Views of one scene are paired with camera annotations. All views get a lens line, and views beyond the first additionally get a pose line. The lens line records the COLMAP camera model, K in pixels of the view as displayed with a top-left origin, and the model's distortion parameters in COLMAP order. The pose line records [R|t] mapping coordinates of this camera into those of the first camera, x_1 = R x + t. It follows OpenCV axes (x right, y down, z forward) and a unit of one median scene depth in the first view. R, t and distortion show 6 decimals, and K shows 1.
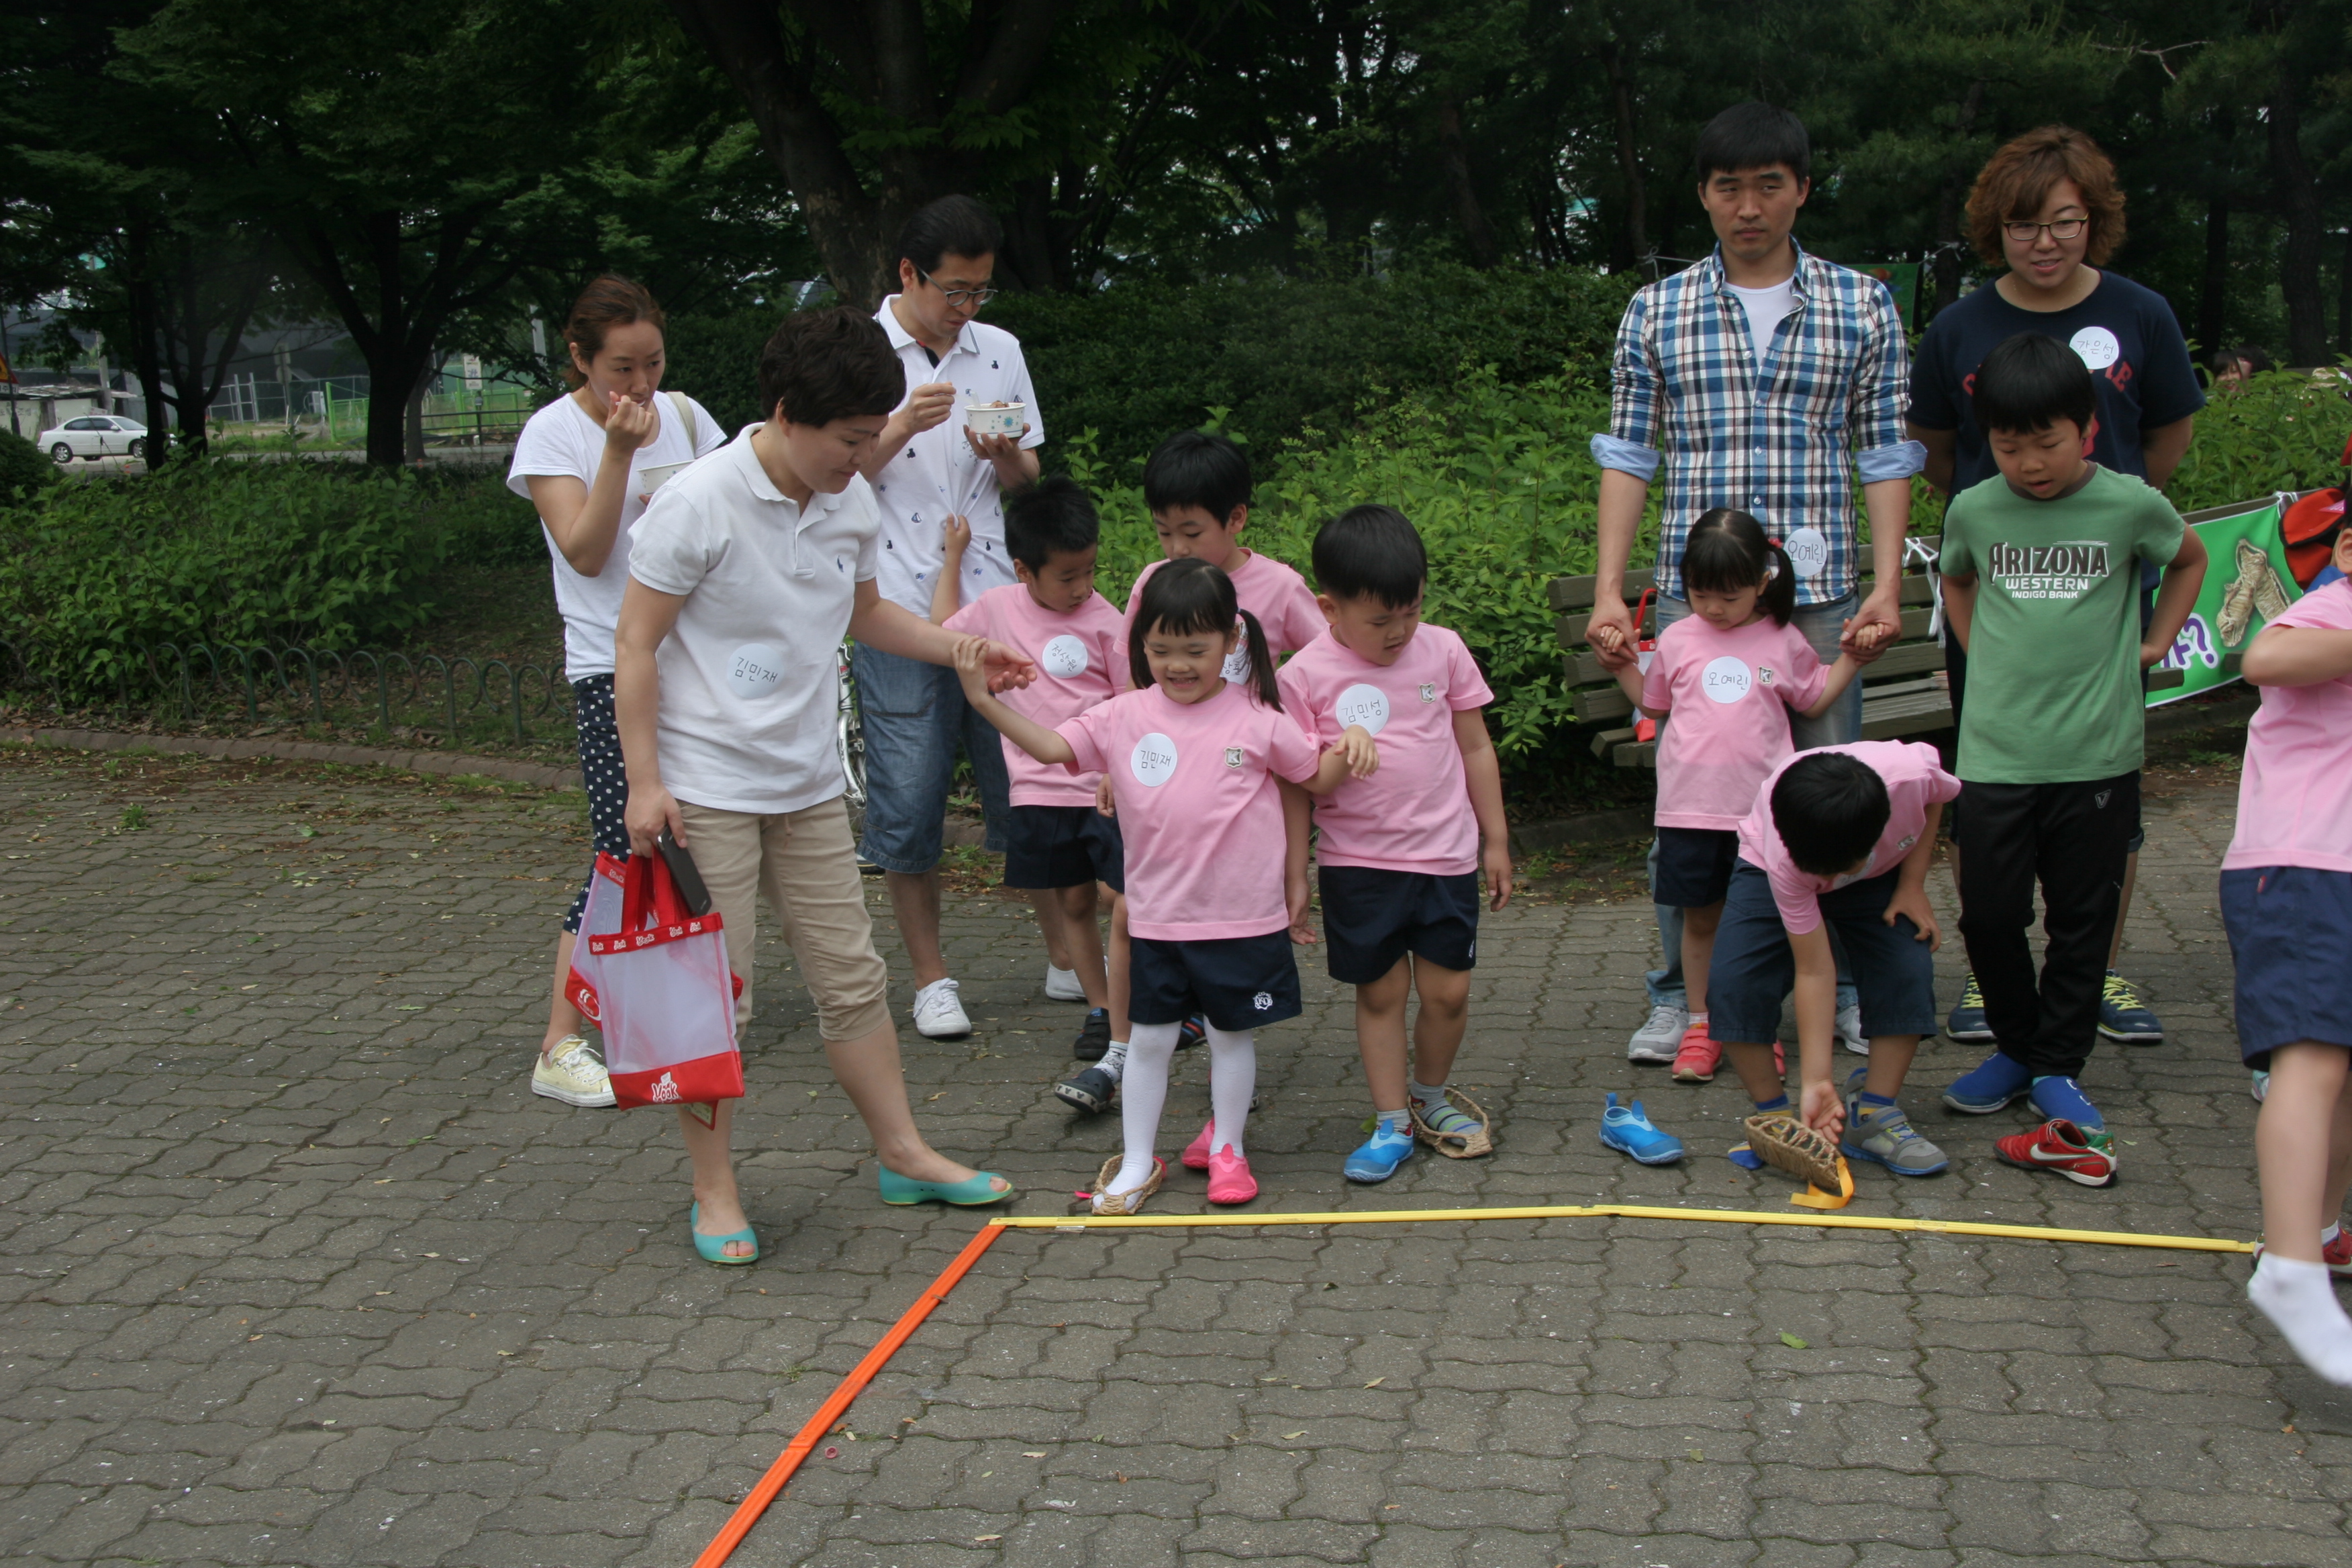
lens RADIAL K [[3065.3, 0, 1158.6], [0, 3065.3, 772.1], [0, 0, 1]] dist [0.111736, 0.000000]
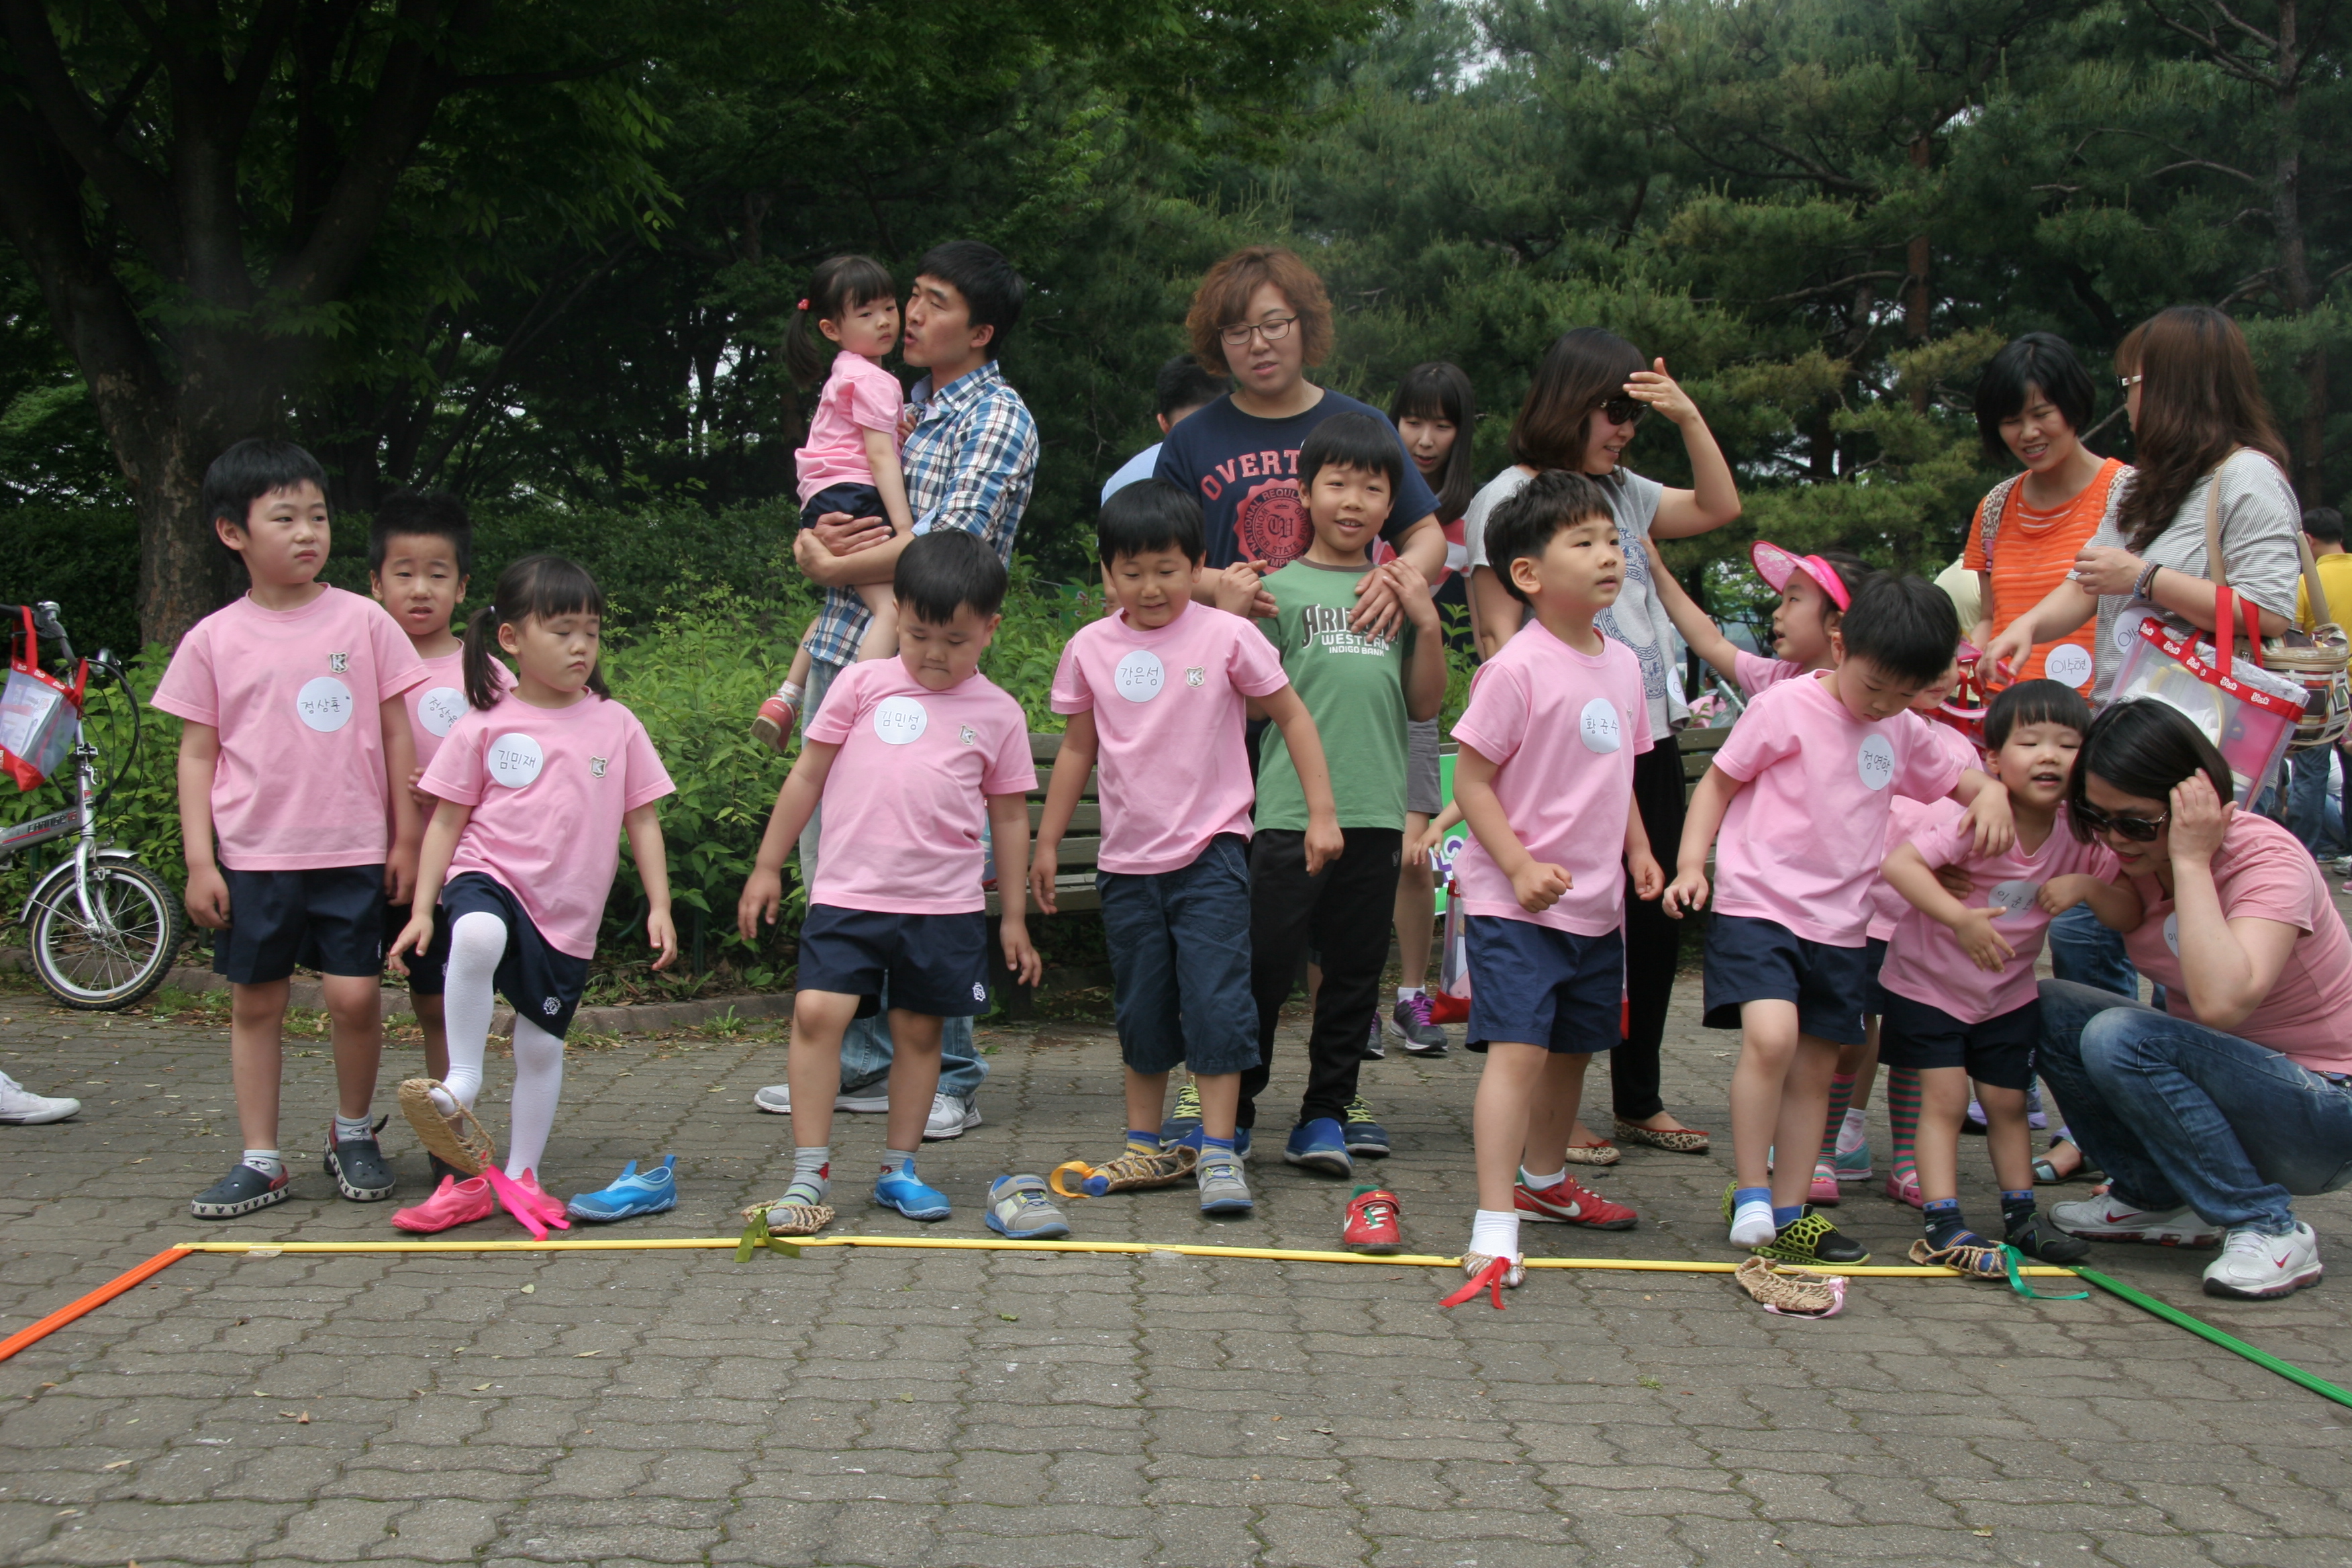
lens RADIAL K [[3065.3, 0, 1180.8], [0, 3065.3, 824.3], [0, 0, 1]] dist [0.111736, 0.000000]
pose [[0.975012, 0.057631, 0.214545, 0.032769], [-0.032652, 0.992453, -0.118202, 0.127984], [-0.219738, 0.108243, 0.969535, 0.015377]]
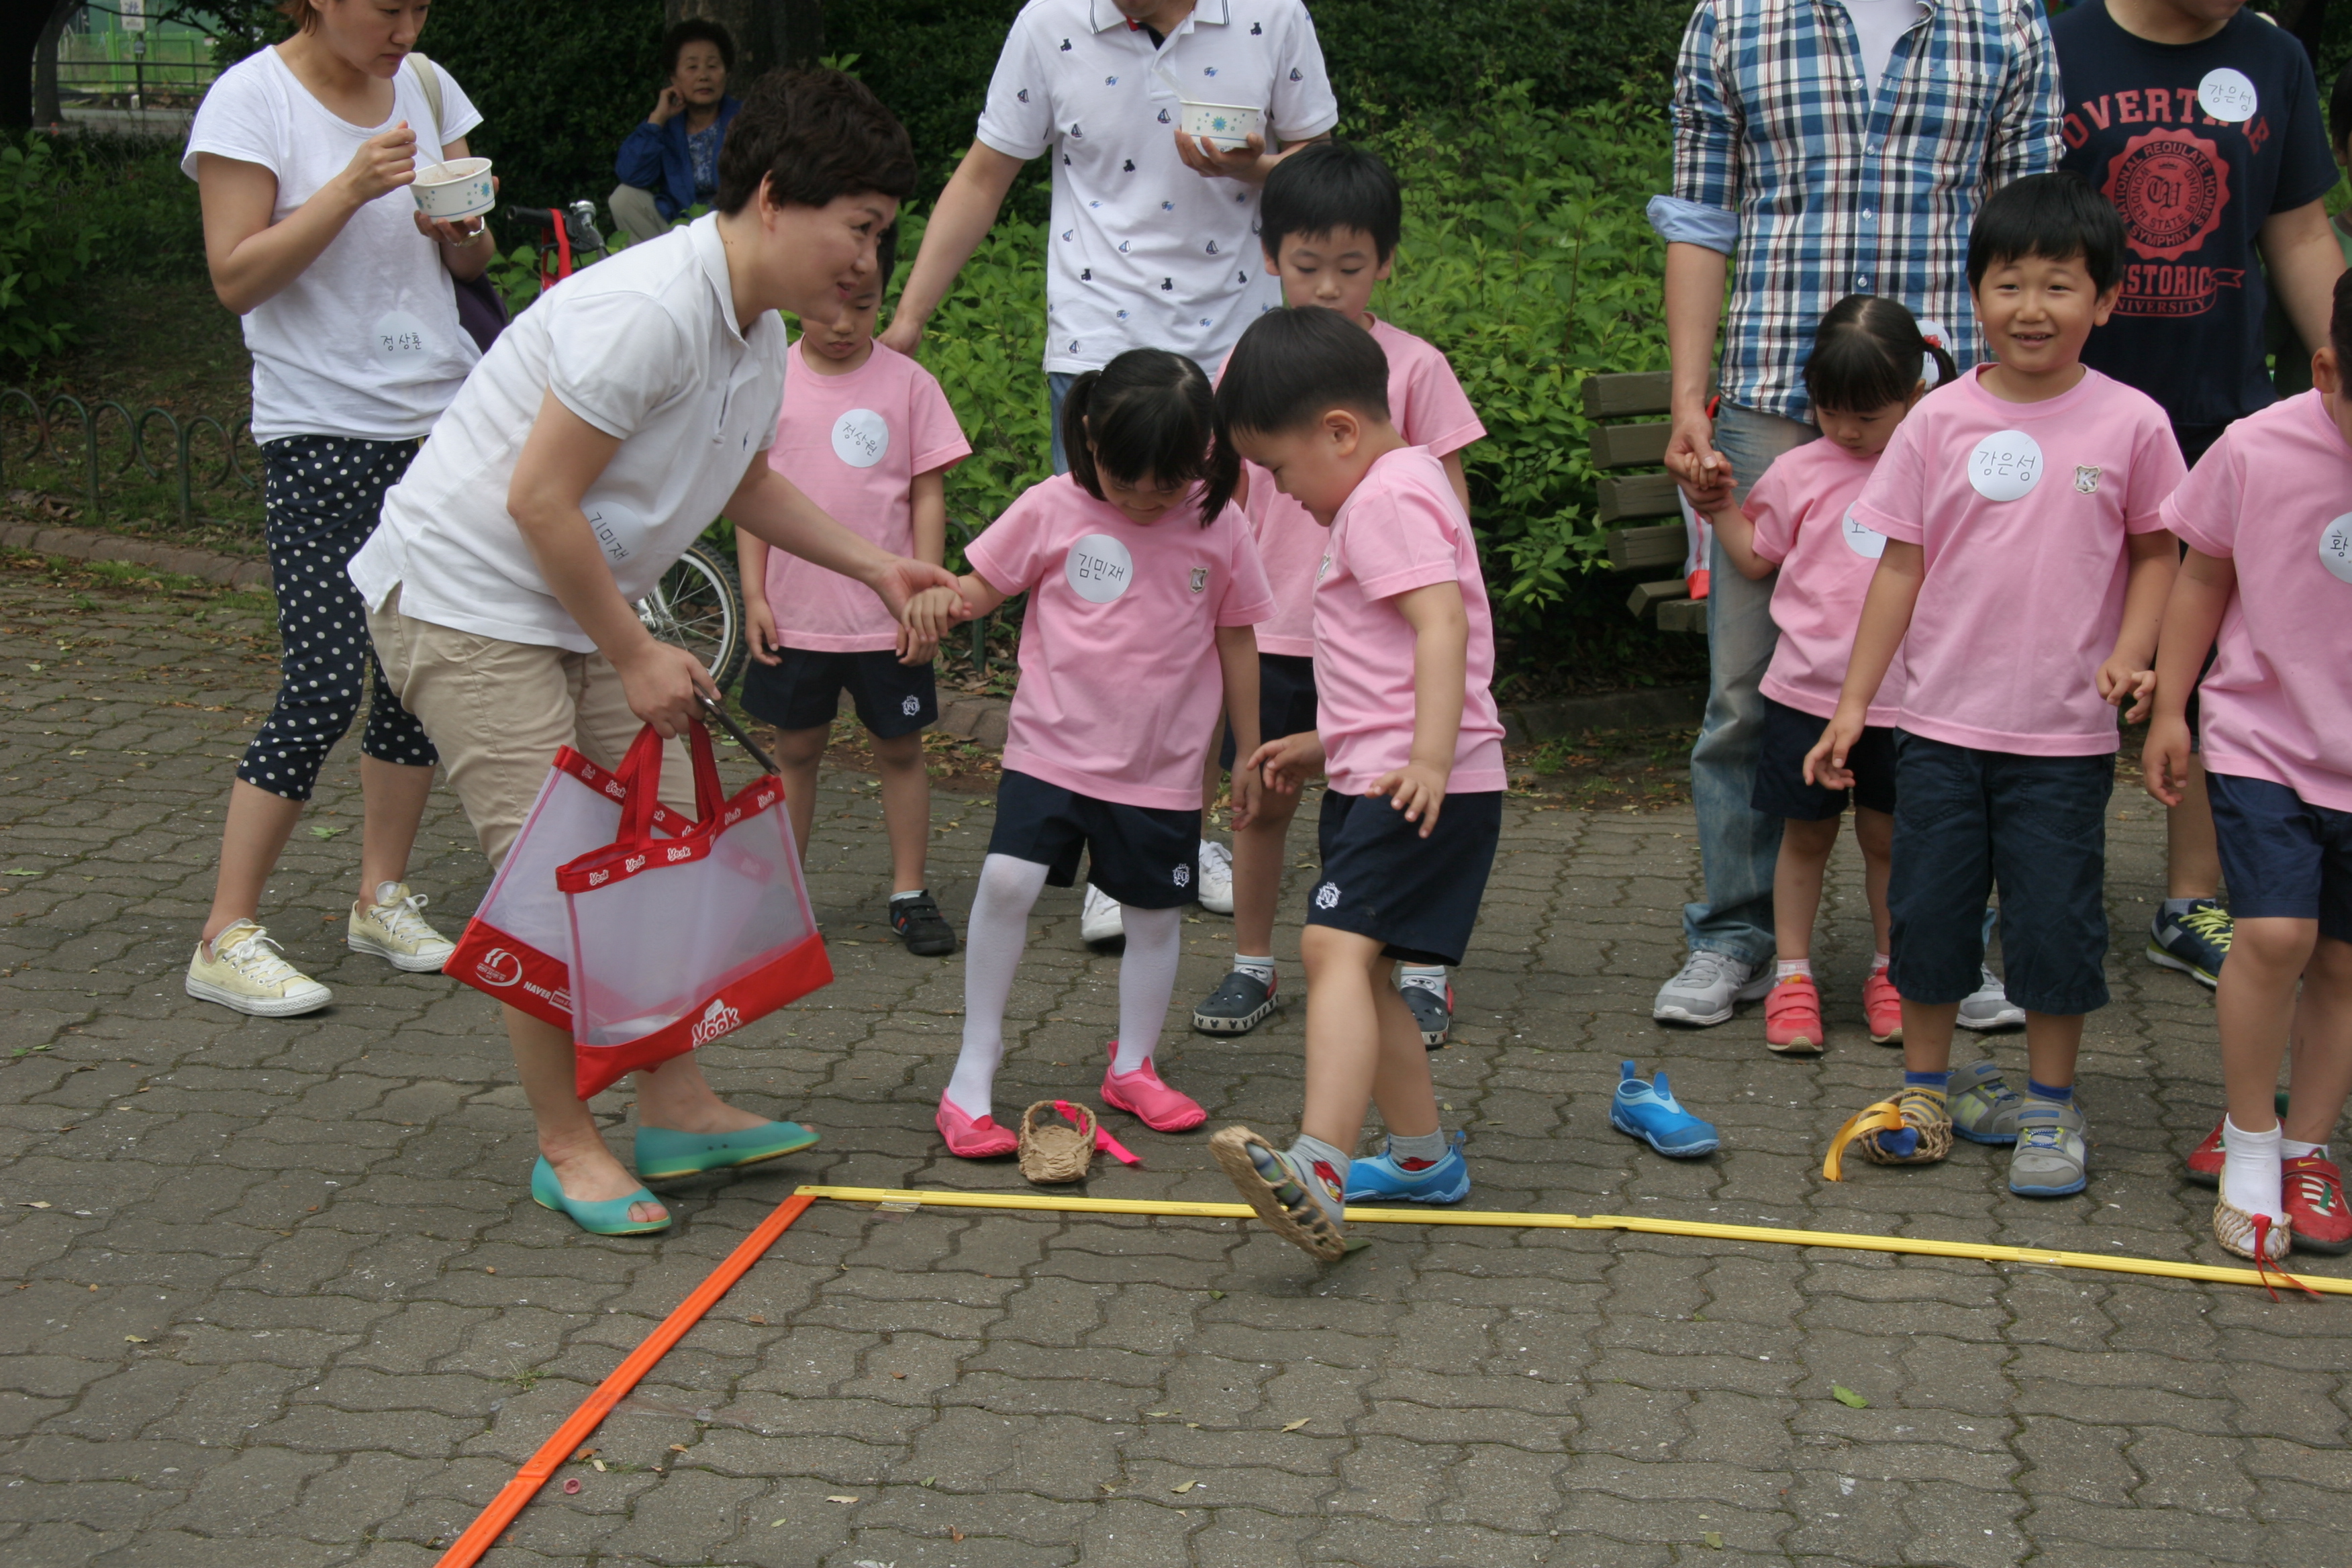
lens RADIAL K [[4114.1, 0, 1149.7], [0, 4114.1, 758.4], [0, 0, 1]] dist [0.269059, 0.000000]
pose [[0.998442, 0.049547, 0.025674, -0.000170], [-0.050435, 0.998108, 0.035181, 0.000132], [-0.023882, -0.036421, 0.999051, -0.012059]]
